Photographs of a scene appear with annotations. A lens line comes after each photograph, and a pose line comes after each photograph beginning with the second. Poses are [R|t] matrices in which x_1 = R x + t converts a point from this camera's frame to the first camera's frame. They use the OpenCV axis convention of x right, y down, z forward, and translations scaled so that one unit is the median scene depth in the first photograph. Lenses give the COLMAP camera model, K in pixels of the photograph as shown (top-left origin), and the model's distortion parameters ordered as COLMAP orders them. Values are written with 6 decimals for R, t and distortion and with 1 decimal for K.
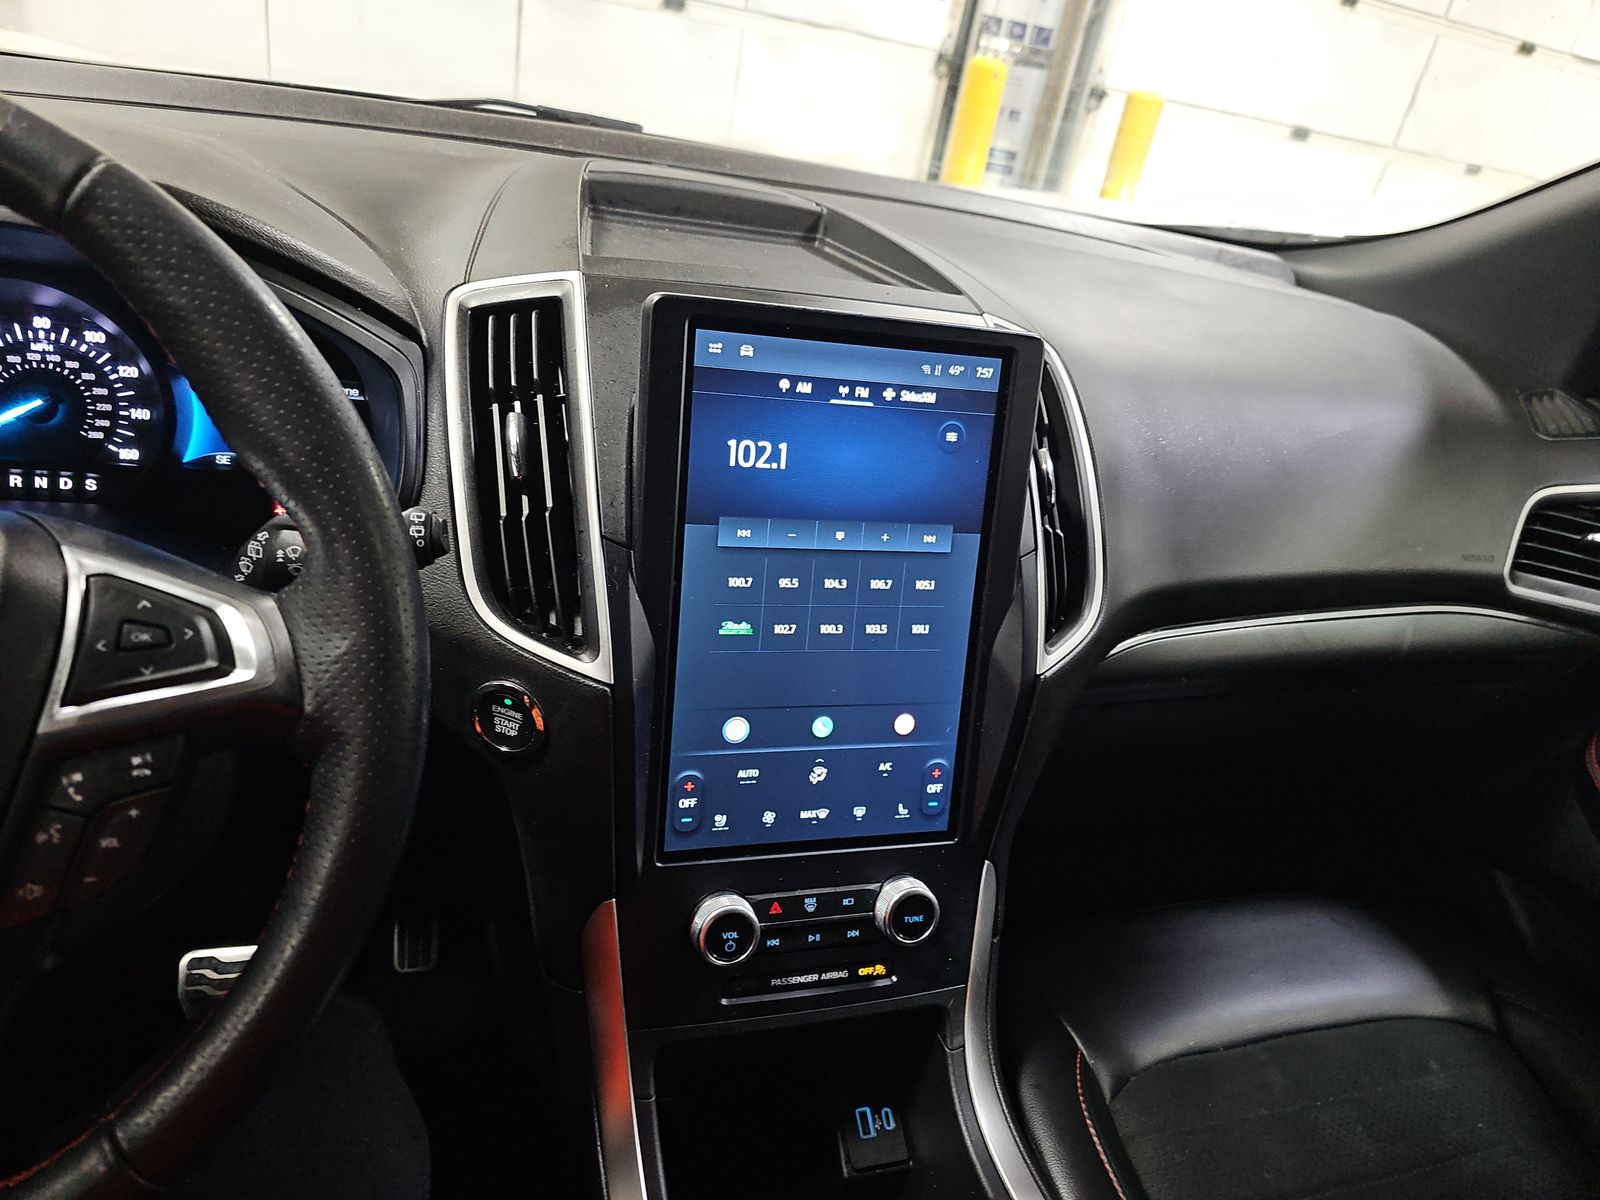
lens RADIAL K [[1003.4, 0, 774.8], [0, 1003.4, 607.9], [0, 0, 1]] dist [0.037596, -0.040262]
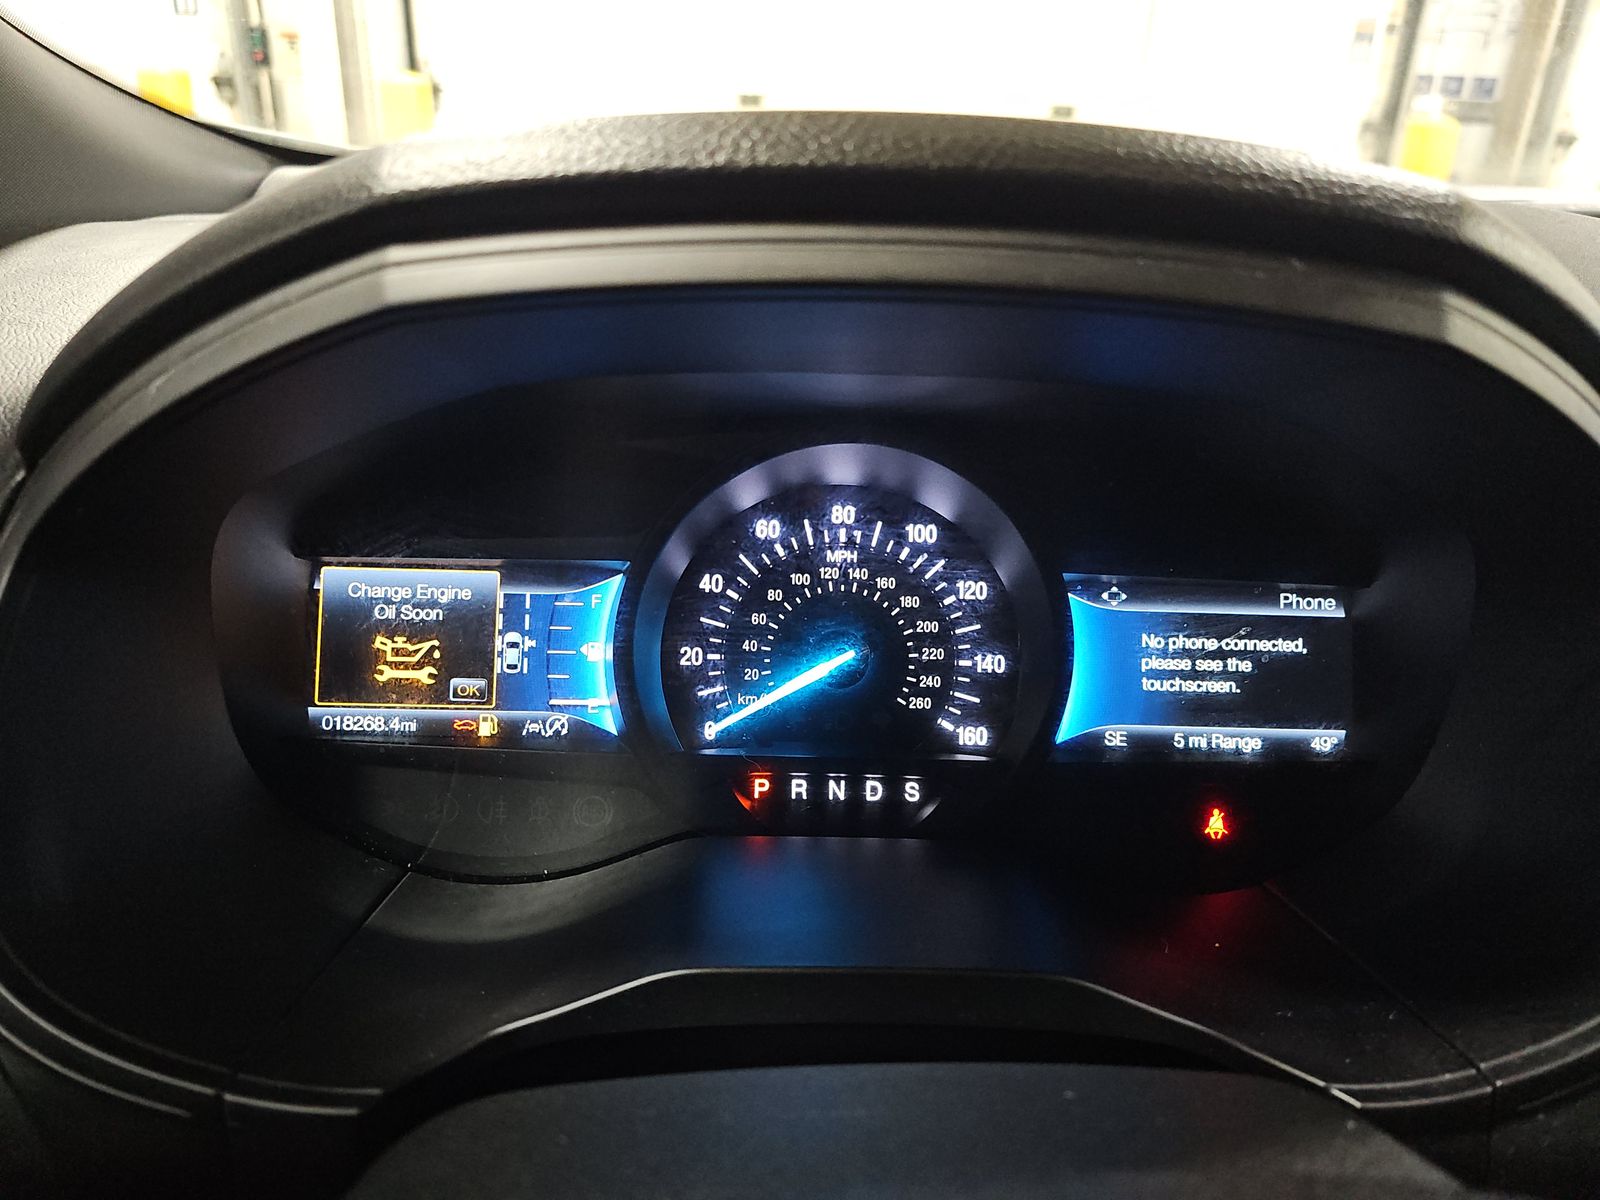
lens RADIAL K [[1003.4, 0, 774.8], [0, 1003.4, 607.9], [0, 0, 1]] dist [0.037596, -0.040262]
pose [[0.952060, -0.023255, -0.305025, -0.578181], [-0.011986, 0.993505, -0.113157, -0.160049], [0.305675, 0.111389, 0.945598, 0.437804]]
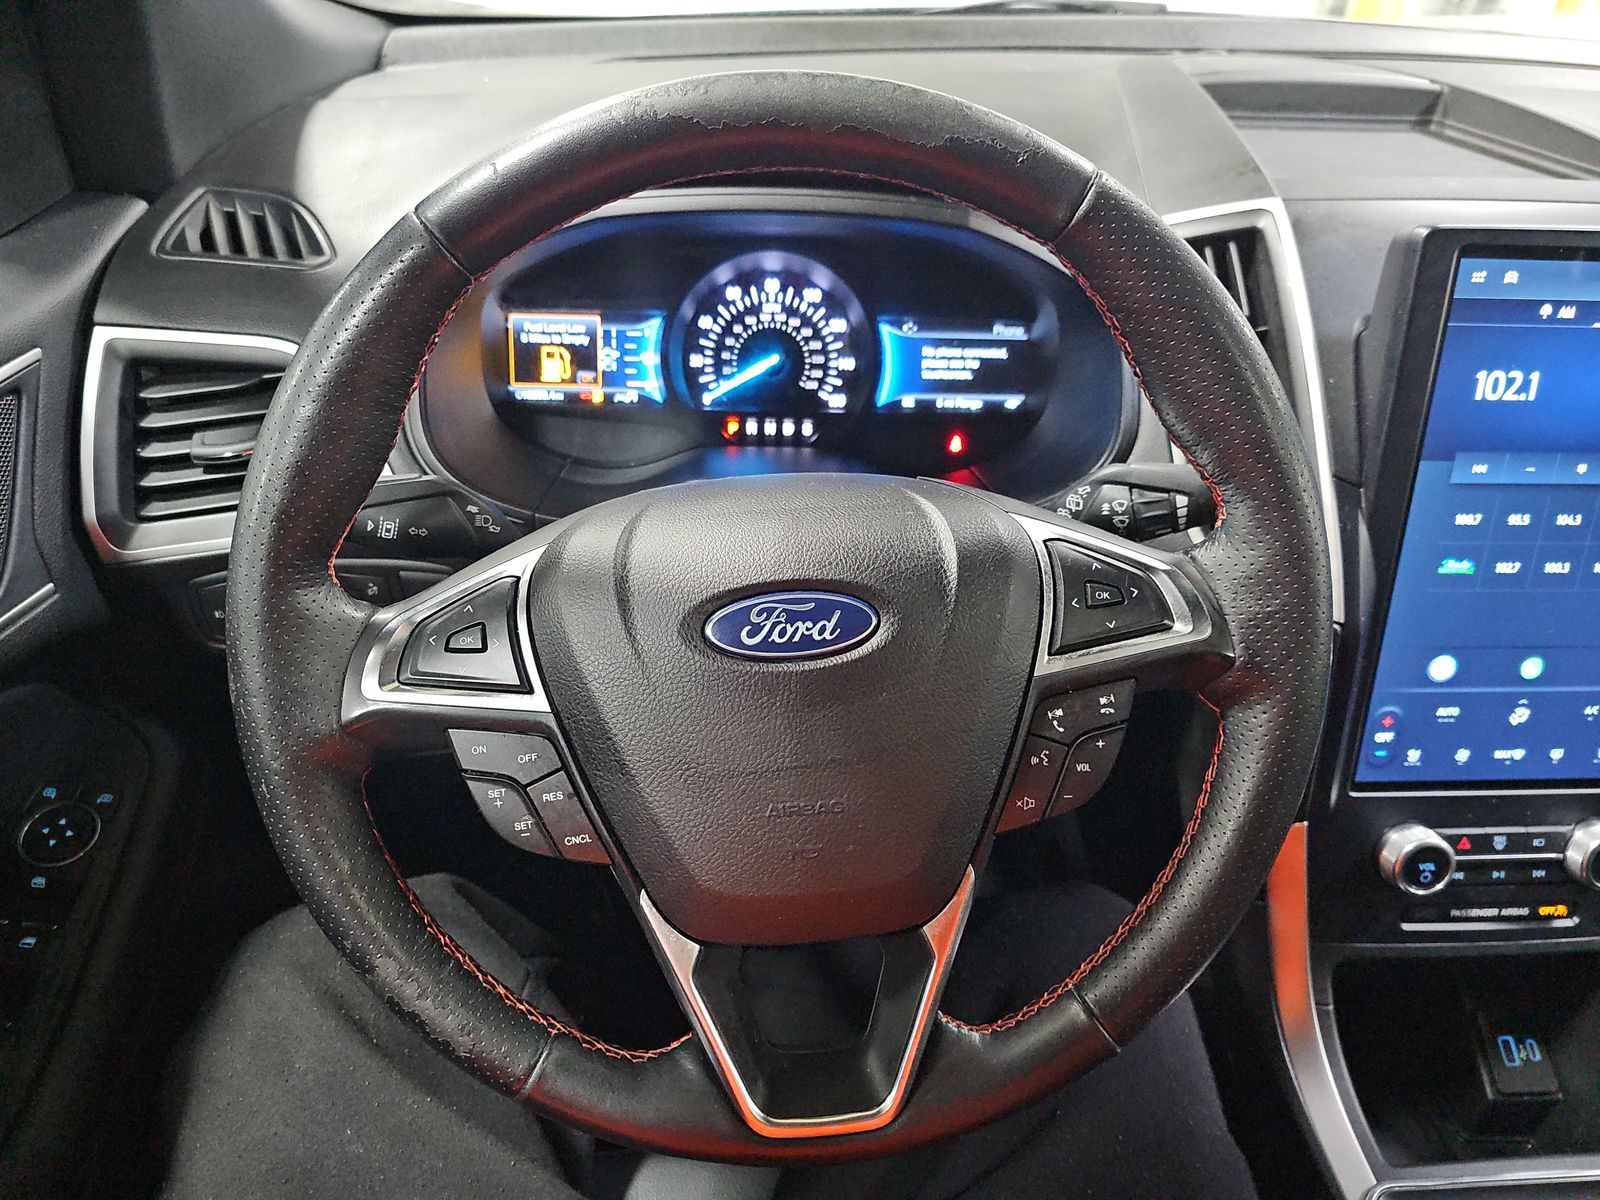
lens RADIAL K [[1003.4, 0, 774.8], [0, 1003.4, 607.9], [0, 0, 1]] dist [0.037596, -0.040262]
pose [[0.964086, 0.029959, -0.263894, -0.406804], [0.001372, 0.993042, 0.117750, -0.055130], [0.265586, -0.113884, 0.957337, -0.122039]]
